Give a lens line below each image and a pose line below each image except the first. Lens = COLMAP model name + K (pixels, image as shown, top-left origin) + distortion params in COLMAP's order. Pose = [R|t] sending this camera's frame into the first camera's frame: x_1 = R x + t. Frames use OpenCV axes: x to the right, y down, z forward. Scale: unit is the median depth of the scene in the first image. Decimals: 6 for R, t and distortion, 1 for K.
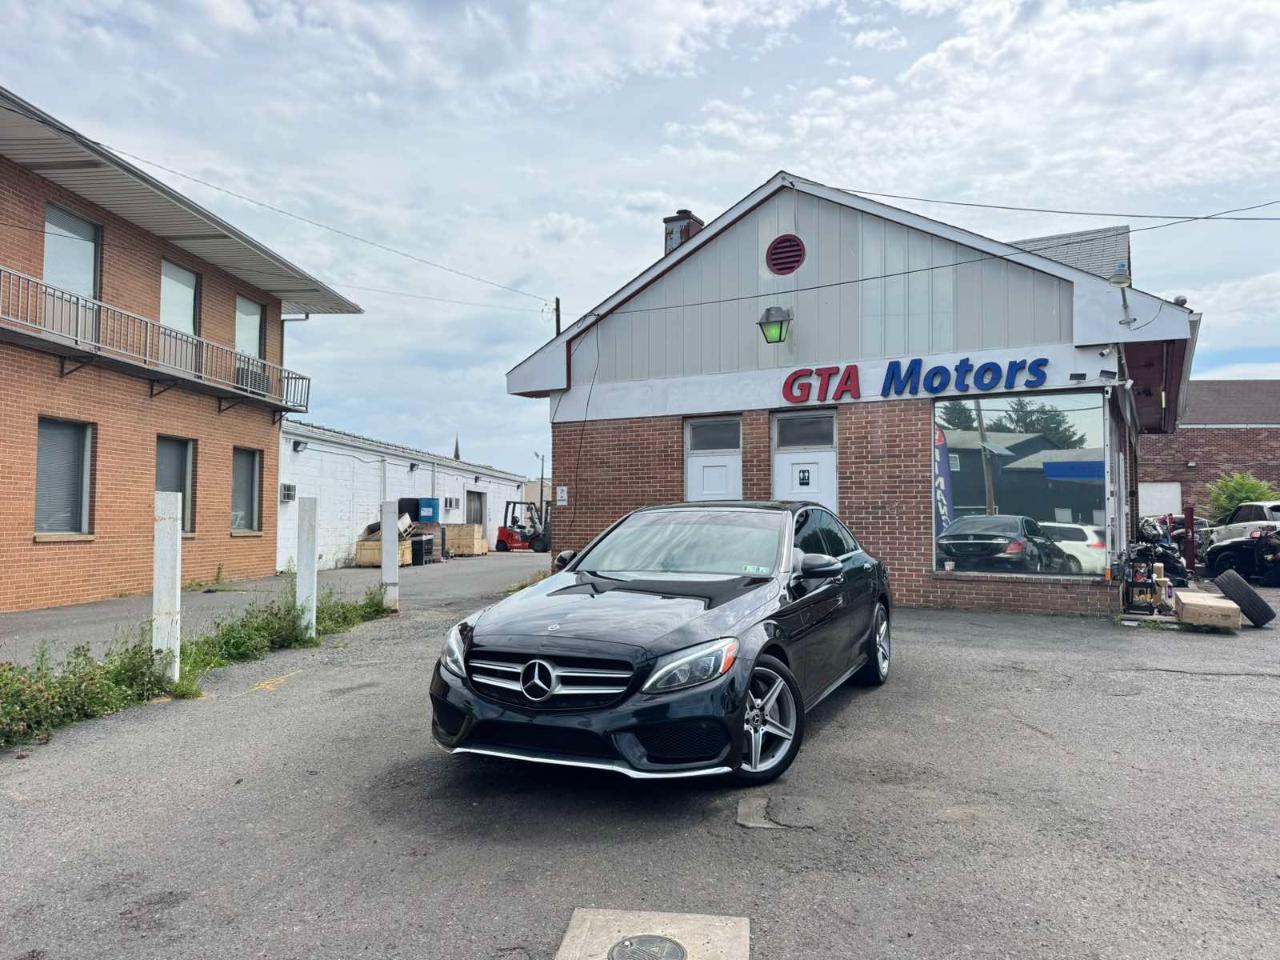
lens RADIAL K [[836.5, 0, 639.9], [0, 836.5, 494.7], [0, 0, 1]] dist [0.041072, -0.032062]
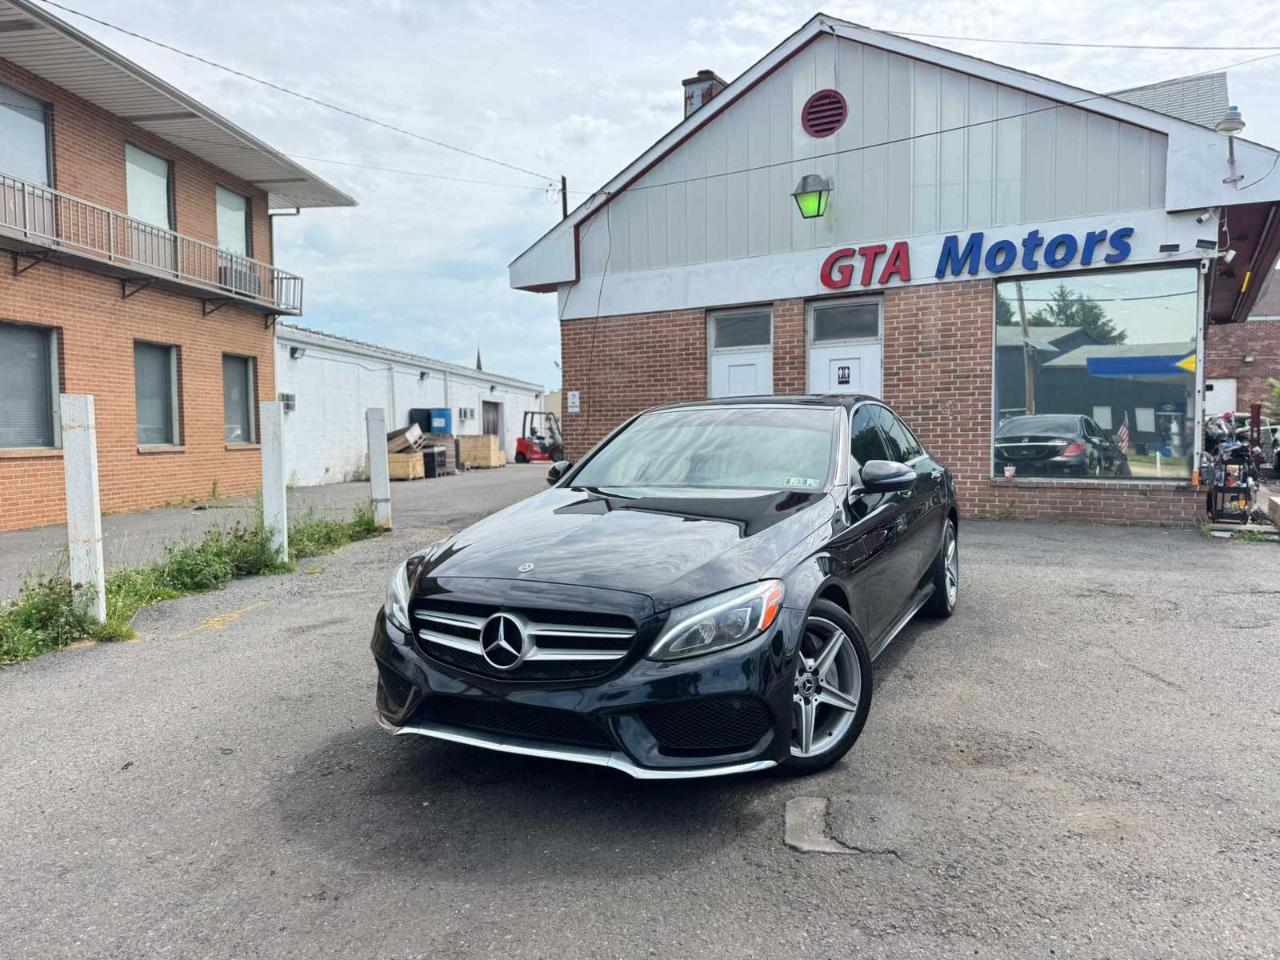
lens RADIAL K [[836.5, 0, 639.1], [0, 836.5, 475.4], [0, 0, 1]] dist [0.041072, -0.032062]
pose [[0.999428, -0.012950, -0.031249, 0.006623], [0.015563, 0.996269, 0.084889, 0.007824], [0.030033, -0.085327, 0.995900, 0.110054]]
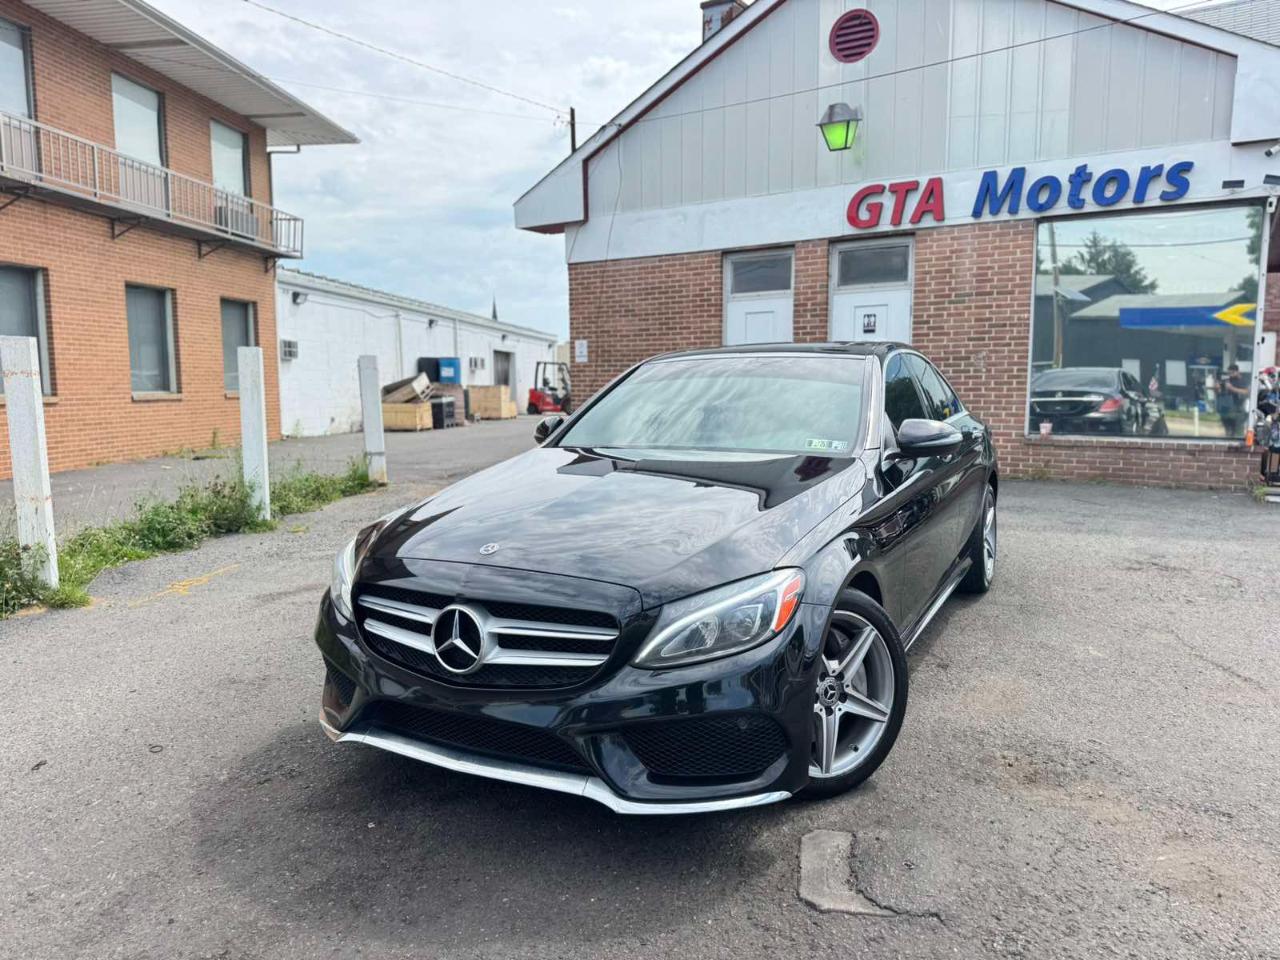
lens RADIAL K [[836.5, 0, 635.4], [0, 836.5, 469.0], [0, 0, 1]] dist [0.041072, -0.032062]
pose [[0.998483, -0.001191, -0.055040, 0.012371], [0.008627, 0.990800, 0.135062, 0.009135], [0.054372, -0.135332, 0.989307, 0.160871]]
